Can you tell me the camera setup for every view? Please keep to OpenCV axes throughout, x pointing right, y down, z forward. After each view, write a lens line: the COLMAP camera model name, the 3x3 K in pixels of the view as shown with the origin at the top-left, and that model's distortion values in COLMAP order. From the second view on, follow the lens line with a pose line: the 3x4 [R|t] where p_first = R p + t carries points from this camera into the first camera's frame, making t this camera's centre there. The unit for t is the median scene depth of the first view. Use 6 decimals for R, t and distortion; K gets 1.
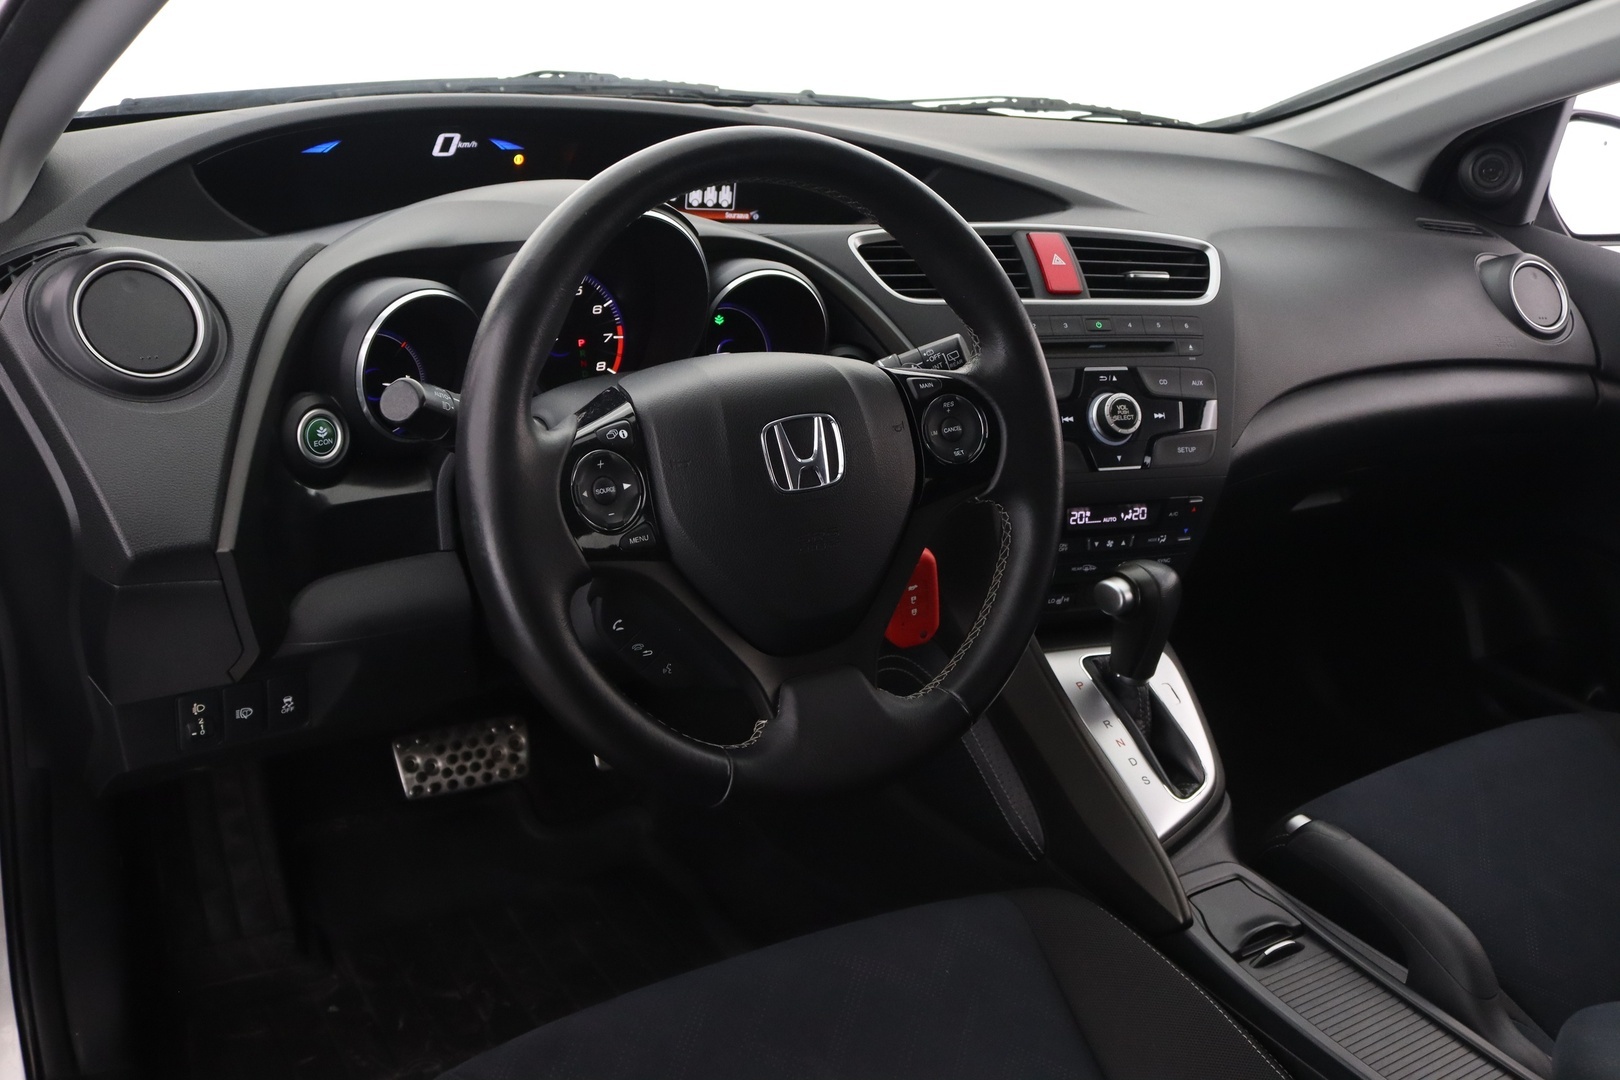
lens RADIAL K [[1515.3, 0, 810.0], [0, 1515.3, 540.0], [0, 0, 1]] dist [-0.103918, 0.000724]
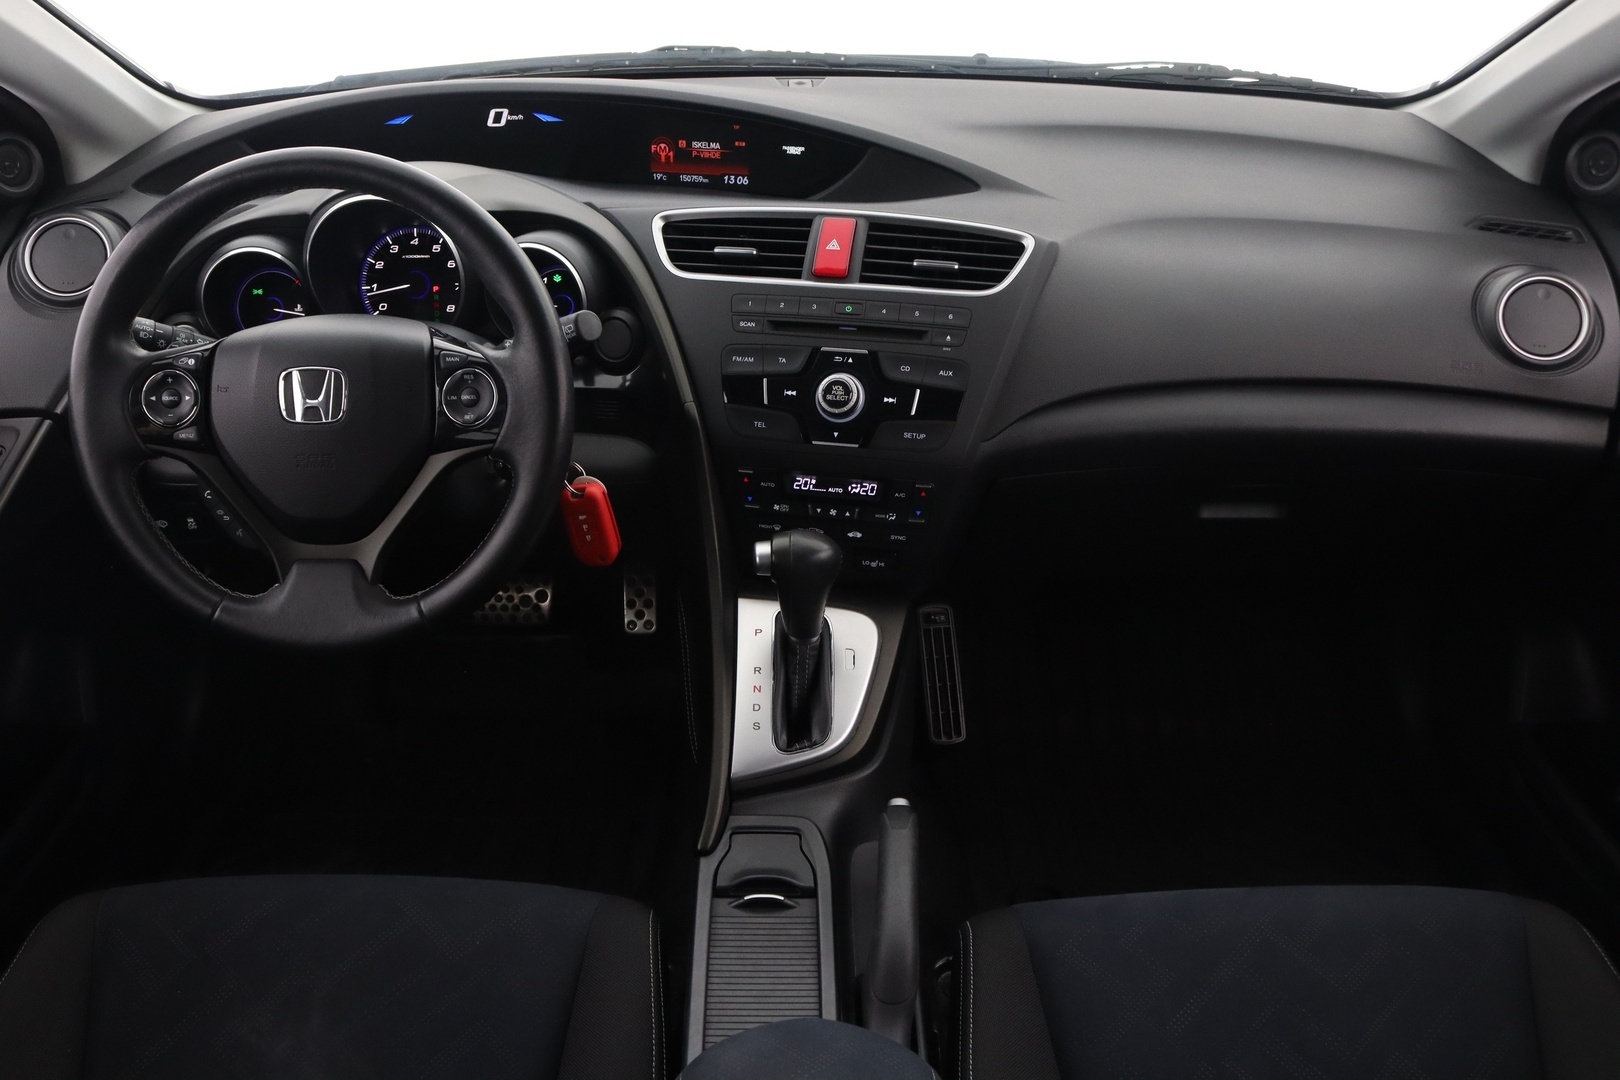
lens RADIAL K [[1452.0, 0, 810.0], [0, 1452.0, 540.0], [0, 0, 1]] dist [-0.152236, 0.154088]
pose [[0.842710, 0.176031, -0.508775, 0.712731], [-0.134728, 0.983919, 0.117269, -0.096999], [0.521237, -0.030277, 0.852875, 0.104047]]
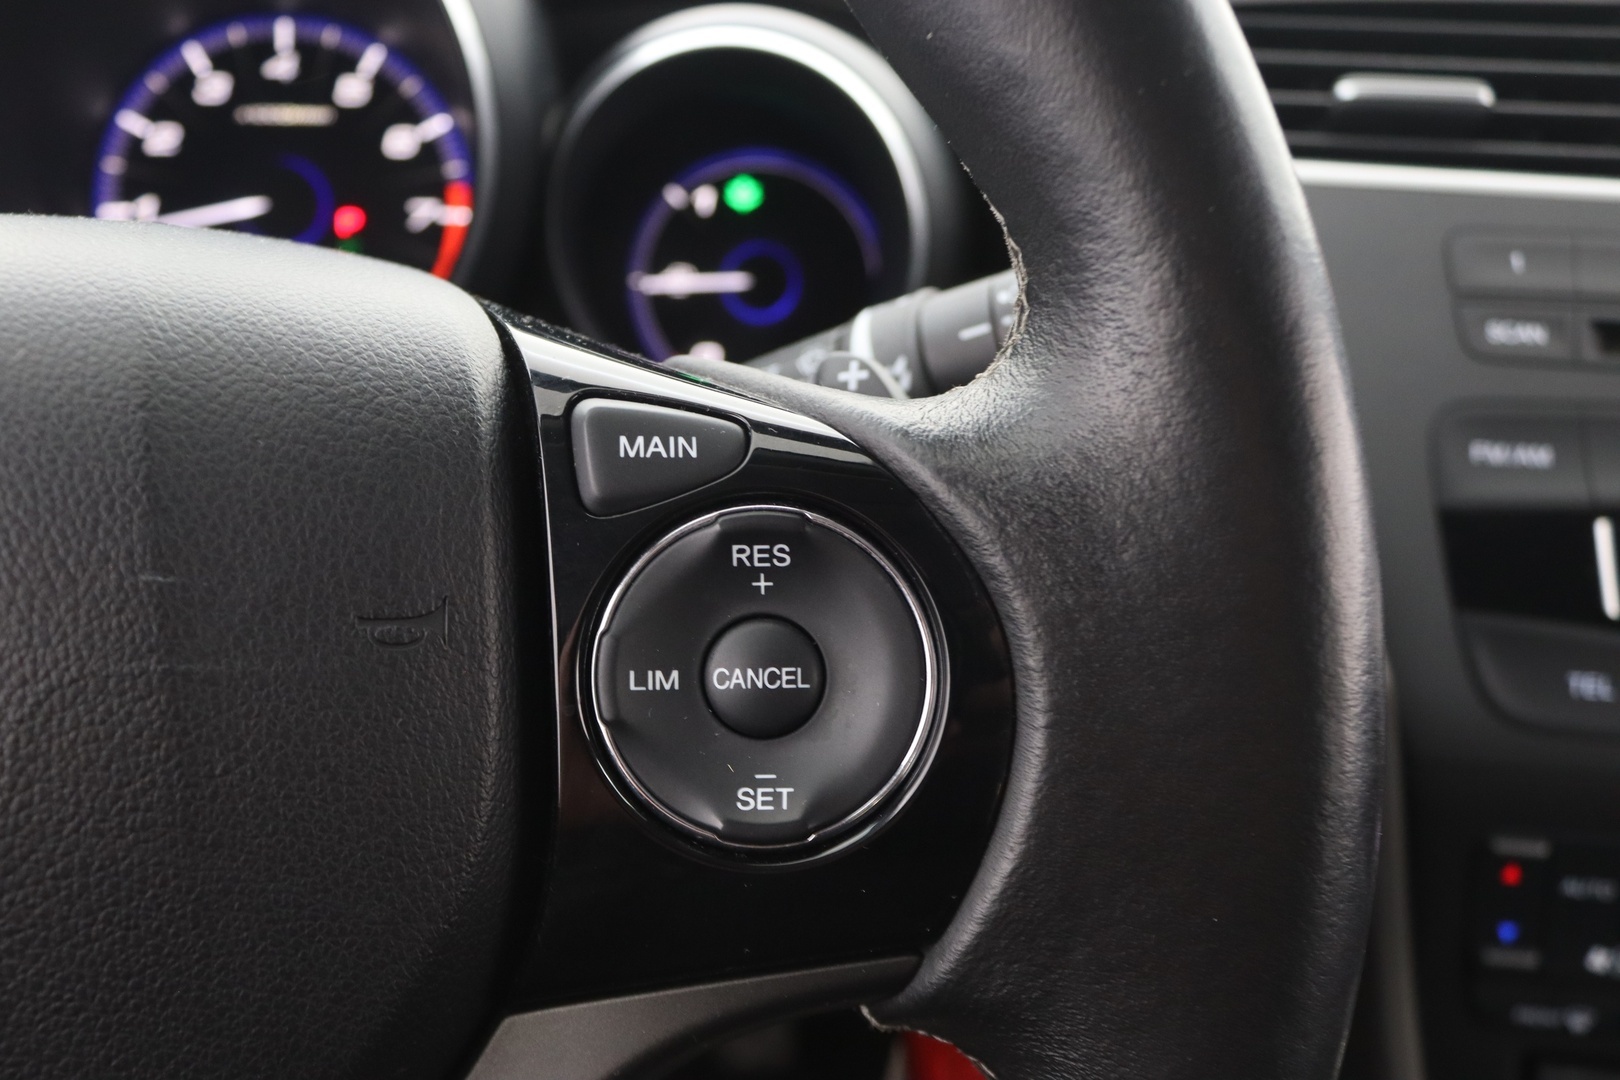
lens RADIAL K [[1650.9, 0, 810.0], [0, 1650.9, 540.0], [0, 0, 1]] dist [-0.021732, -0.014194]
pose [[0.891008, 0.138425, -0.432370, 0.146907], [-0.136141, 0.990020, 0.036406, -0.072111], [0.433095, 0.026426, 0.900961, 0.600772]]
